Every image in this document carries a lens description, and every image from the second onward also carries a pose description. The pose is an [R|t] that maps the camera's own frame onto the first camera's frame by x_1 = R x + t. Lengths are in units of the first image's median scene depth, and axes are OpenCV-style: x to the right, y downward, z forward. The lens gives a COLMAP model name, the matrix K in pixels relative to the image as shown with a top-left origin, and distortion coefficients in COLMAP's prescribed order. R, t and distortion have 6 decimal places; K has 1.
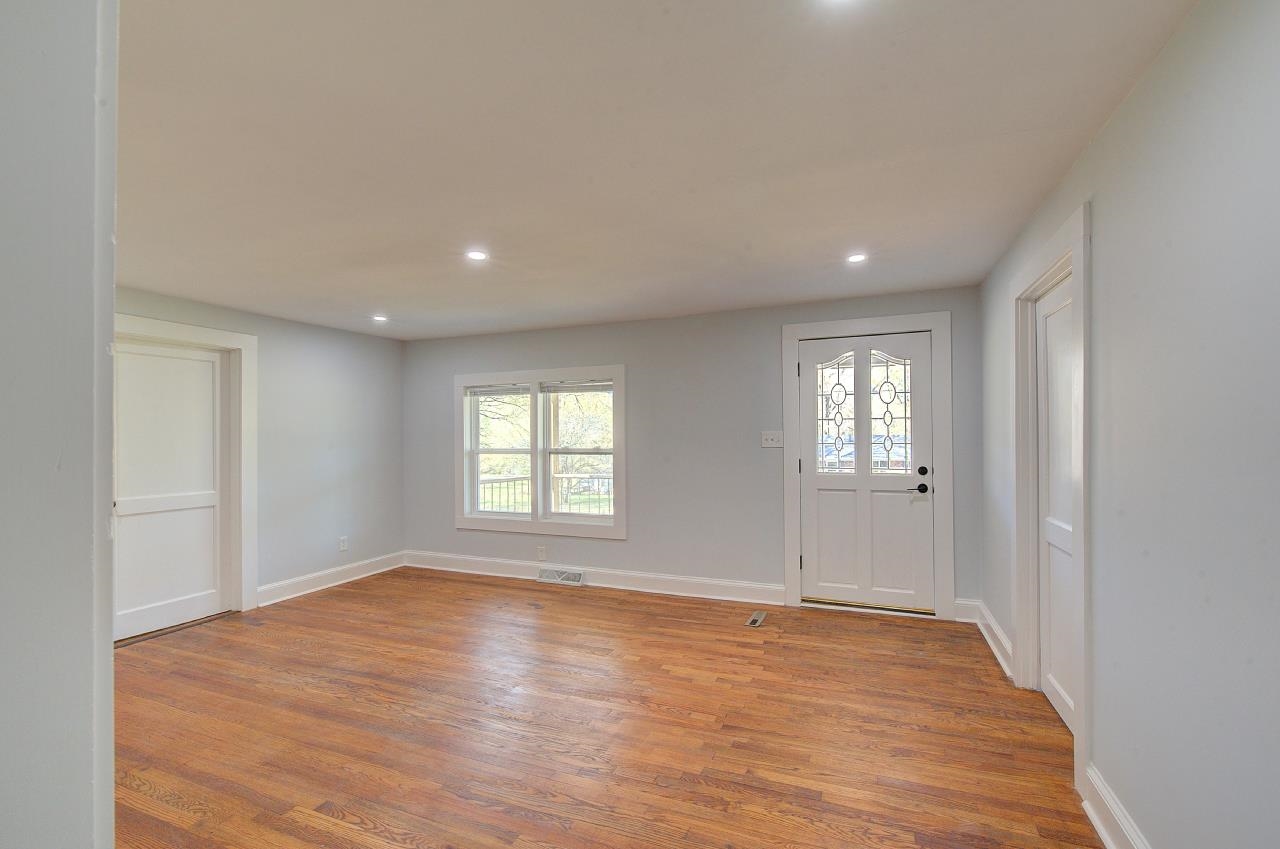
lens RADIAL K [[542.1, 0, 649.6], [0, 542.1, 433.7], [0, 0, 1]] dist [0.000084, 0.000350]
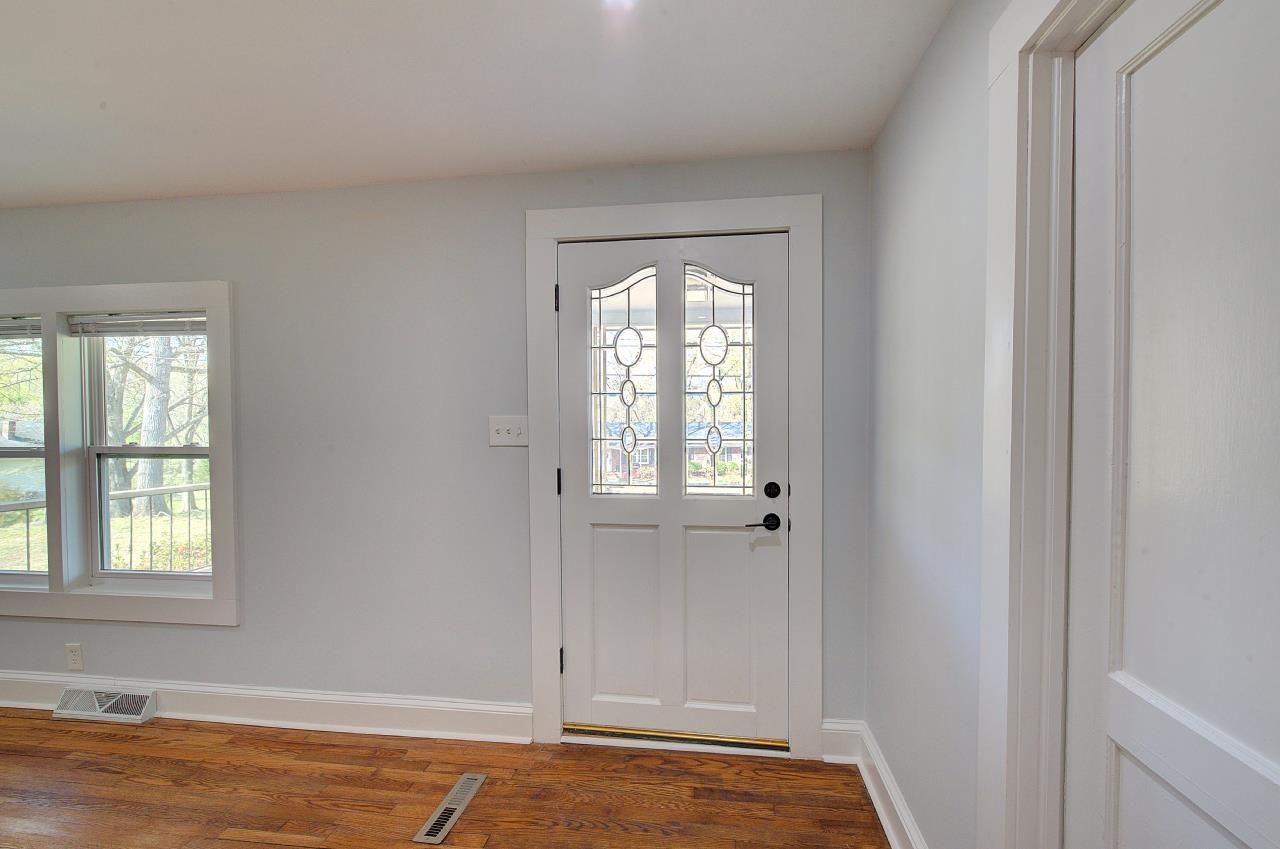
lens RADIAL K [[542.1, 0, 648.2], [0, 542.1, 435.3], [0, 0, 1]] dist [0.000084, 0.000350]
pose [[0.967560, -0.002077, 0.252631, 0.240347], [-0.005309, 0.999578, 0.028553, -0.001021], [-0.252584, -0.028968, 0.967141, 0.494141]]
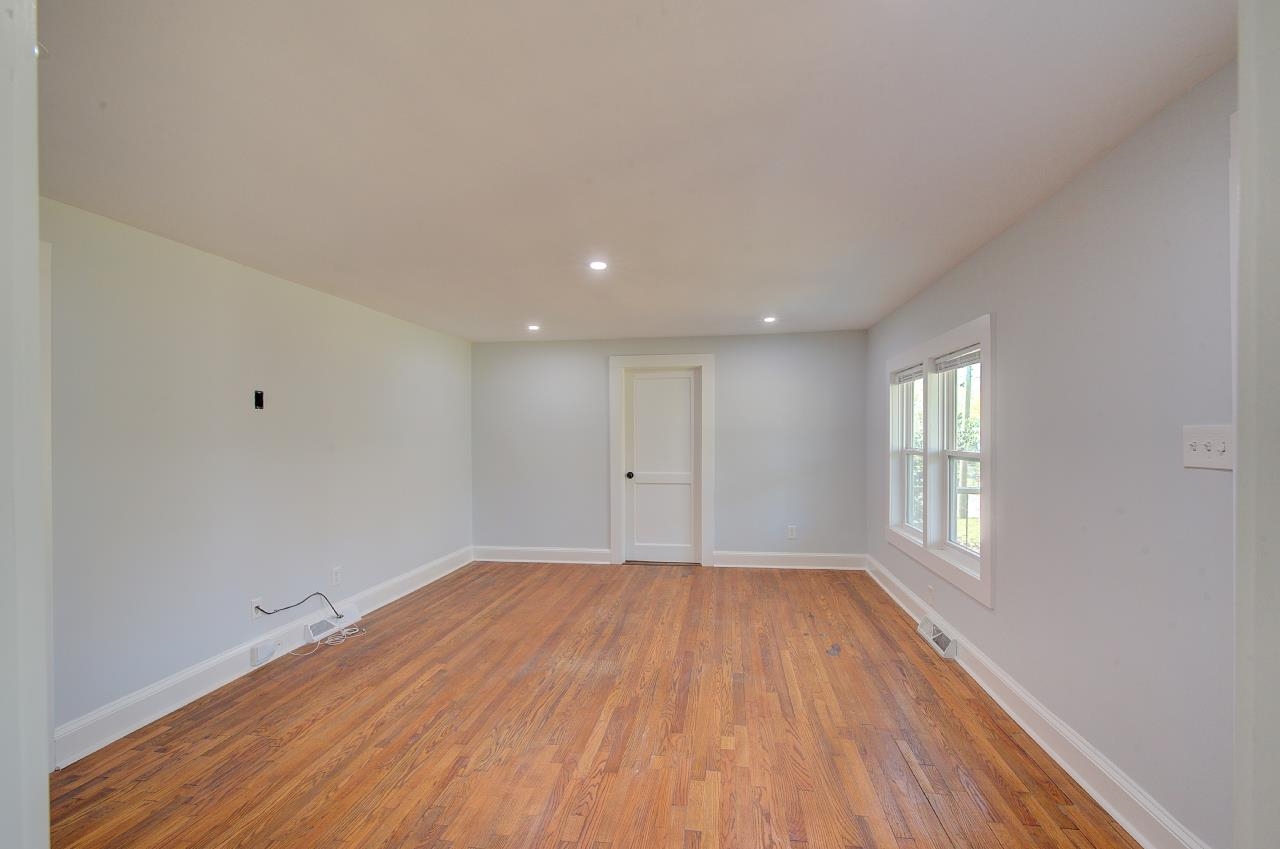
lens RADIAL K [[542.1, 0, 649.4], [0, 542.1, 444.7], [0, 0, 1]] dist [0.000084, 0.000350]
pose [[0.238223, 0.024281, -0.970907, 0.520165], [0.009960, 0.999574, 0.027442, -0.004317], [0.971159, -0.016207, 0.237880, 0.599677]]
